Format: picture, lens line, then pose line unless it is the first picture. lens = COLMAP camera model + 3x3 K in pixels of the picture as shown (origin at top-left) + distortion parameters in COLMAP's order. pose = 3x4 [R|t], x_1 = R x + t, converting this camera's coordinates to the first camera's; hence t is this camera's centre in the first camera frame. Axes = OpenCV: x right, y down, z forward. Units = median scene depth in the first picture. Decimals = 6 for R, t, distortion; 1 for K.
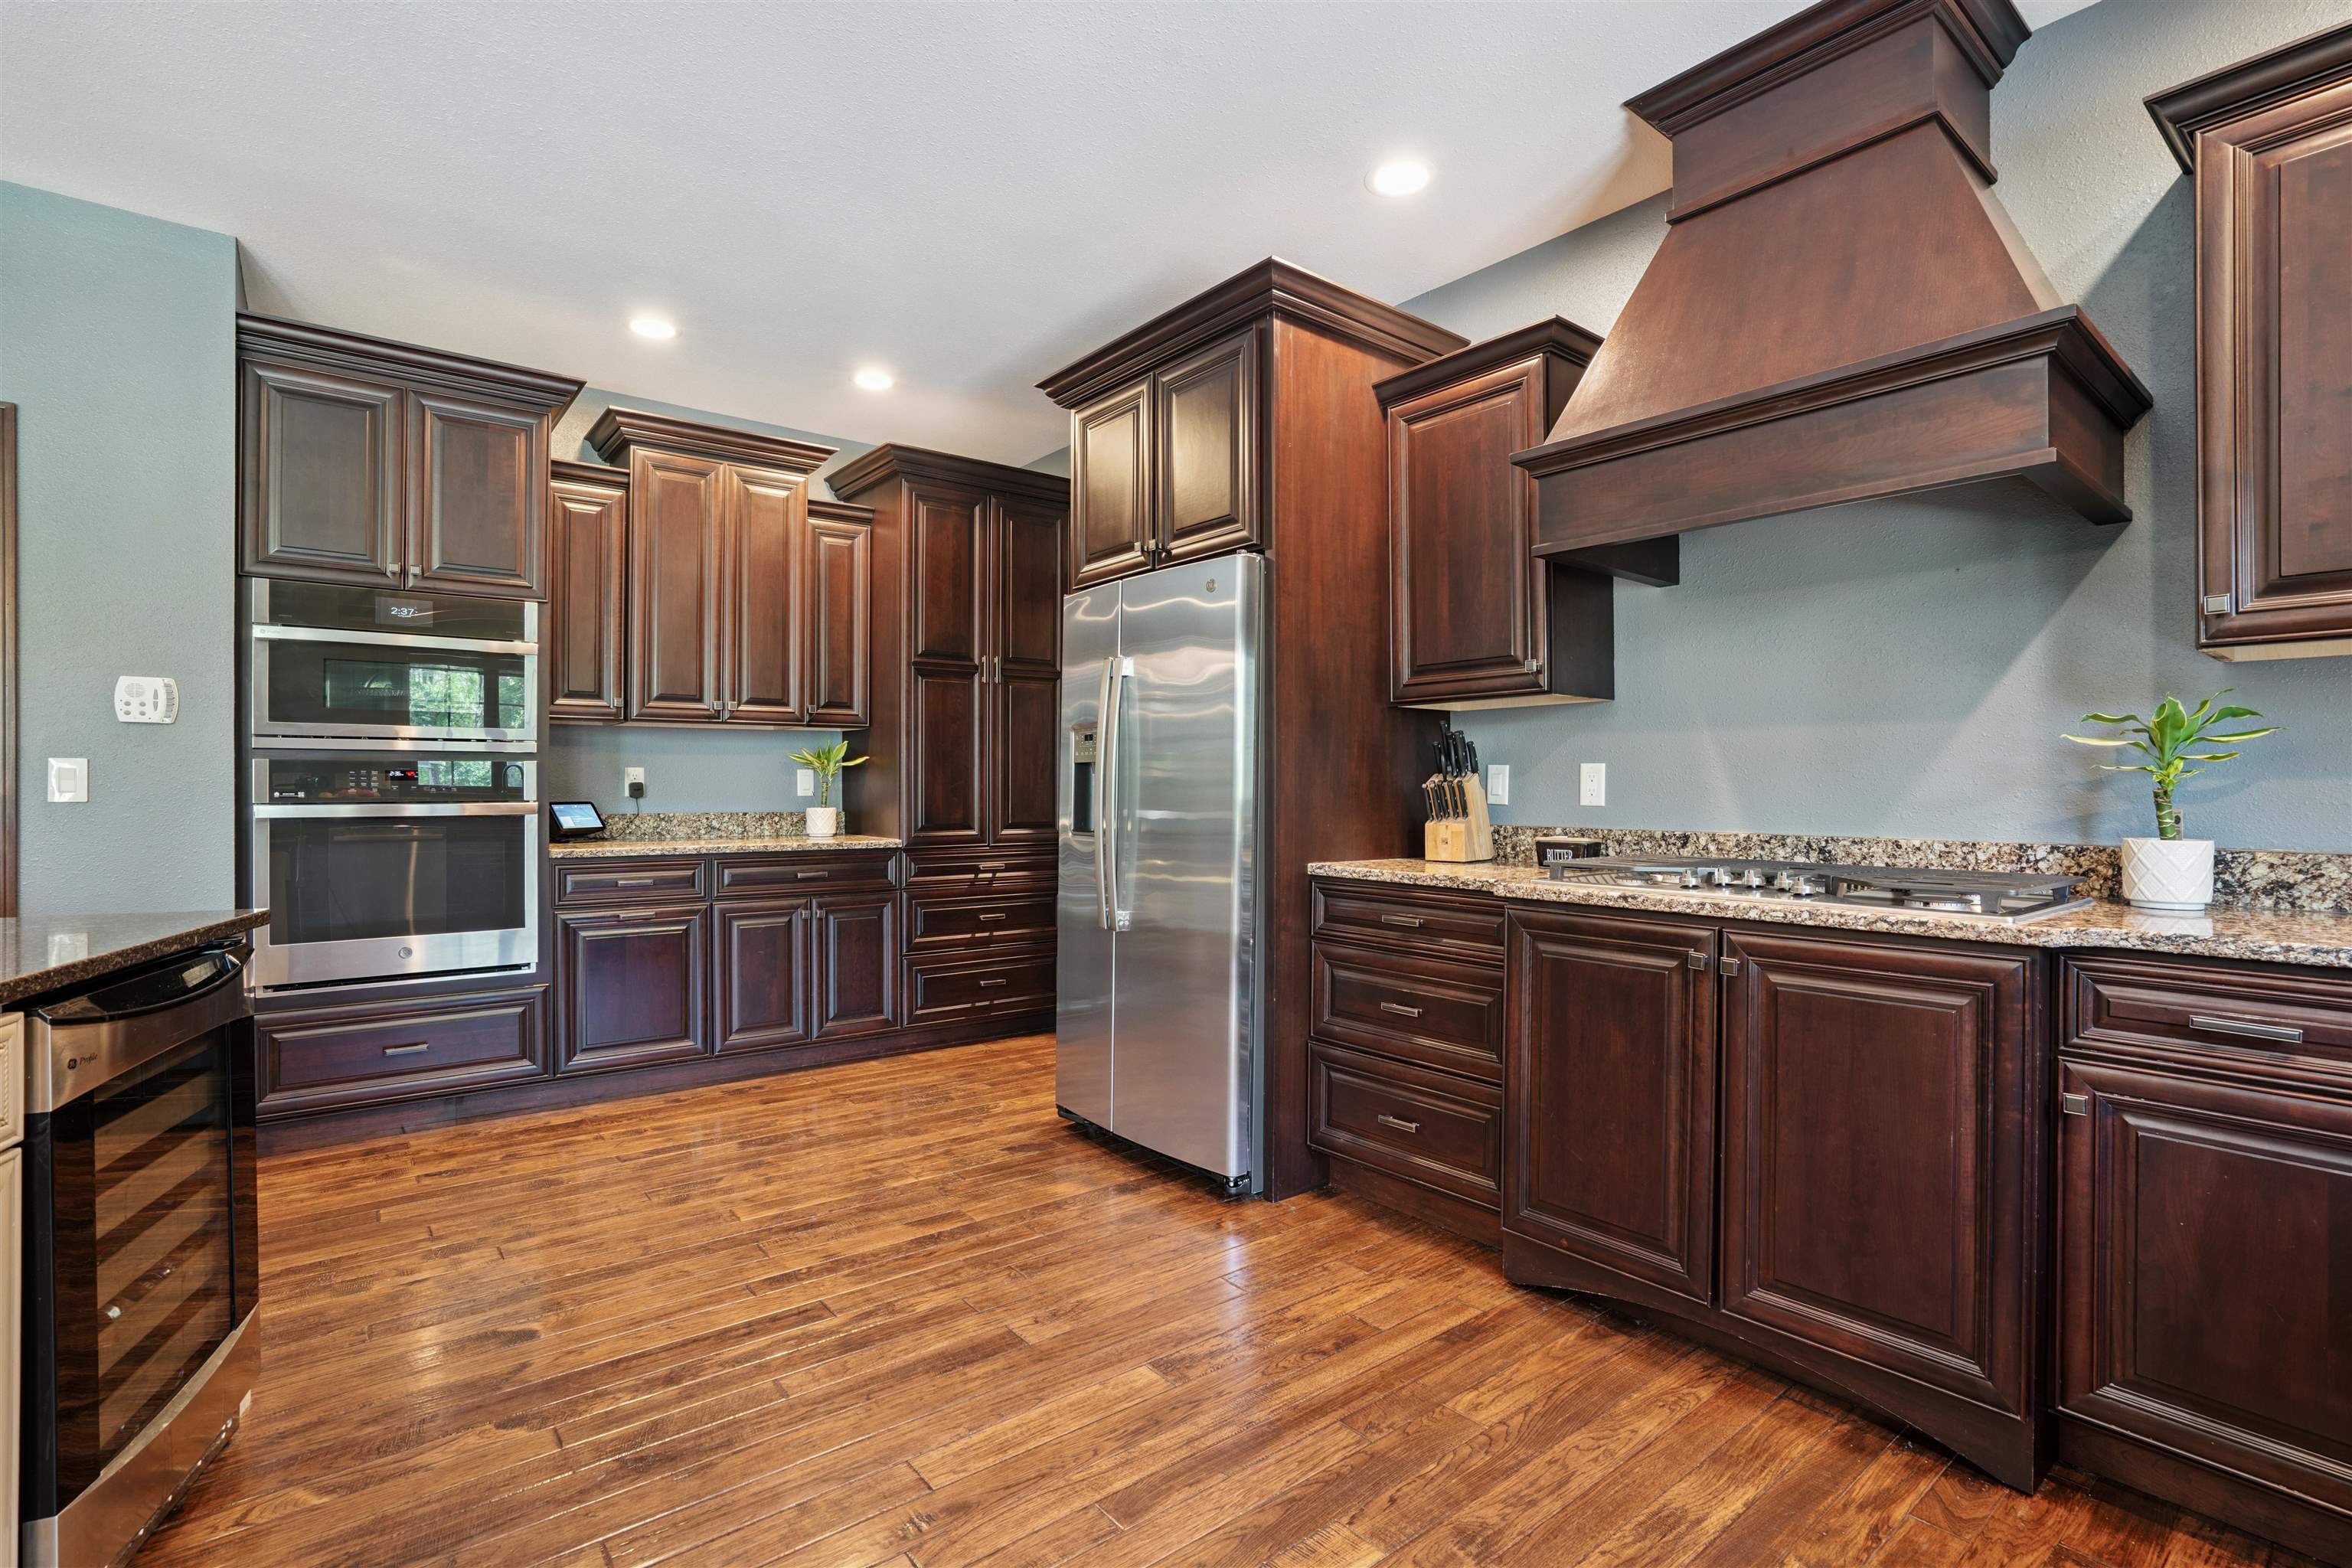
lens RADIAL K [[1087.3, 0, 1183.1], [0, 1087.3, 783.8], [0, 0, 1]] dist [-0.031326, 0.006837]
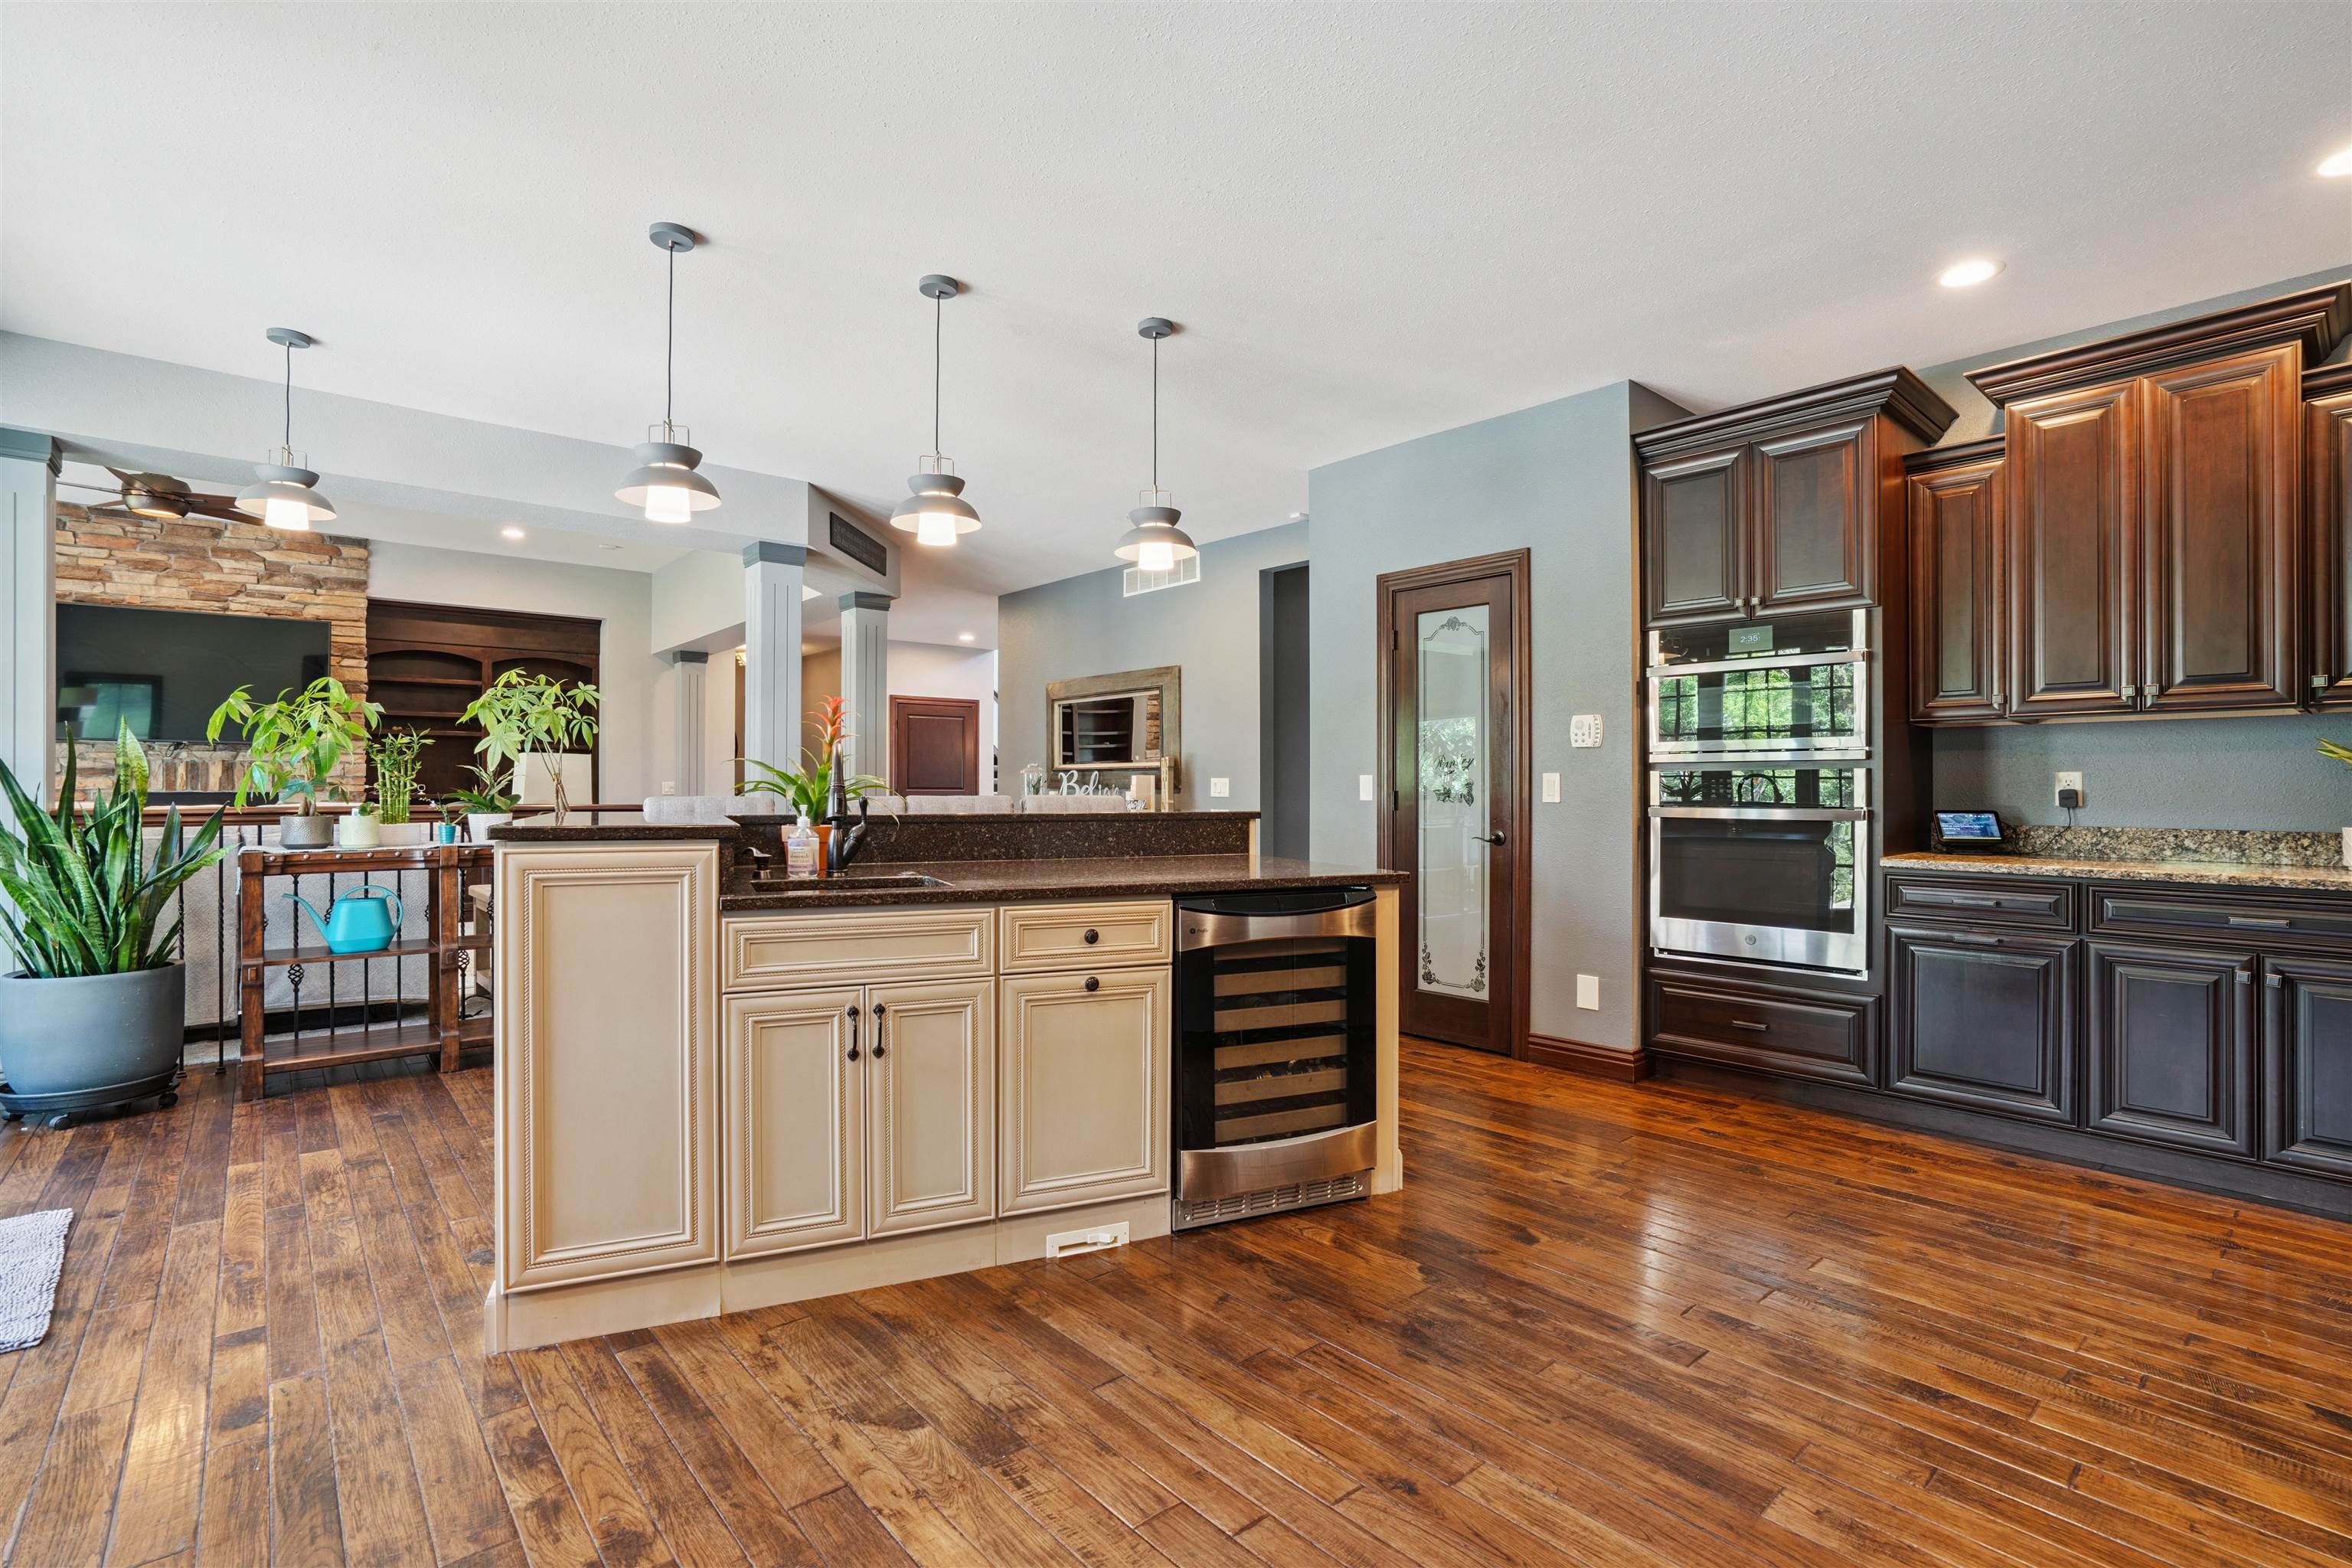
lens RADIAL K [[1087.3, 0, 1180.7], [0, 1087.3, 783.0], [0, 0, 1]] dist [-0.031326, 0.006837]
pose [[0.033024, -0.004923, -0.999442, 0.420940], [-0.000902, 0.999987, -0.004955, -0.002011], [0.999454, 0.001065, 0.033019, 0.381514]]
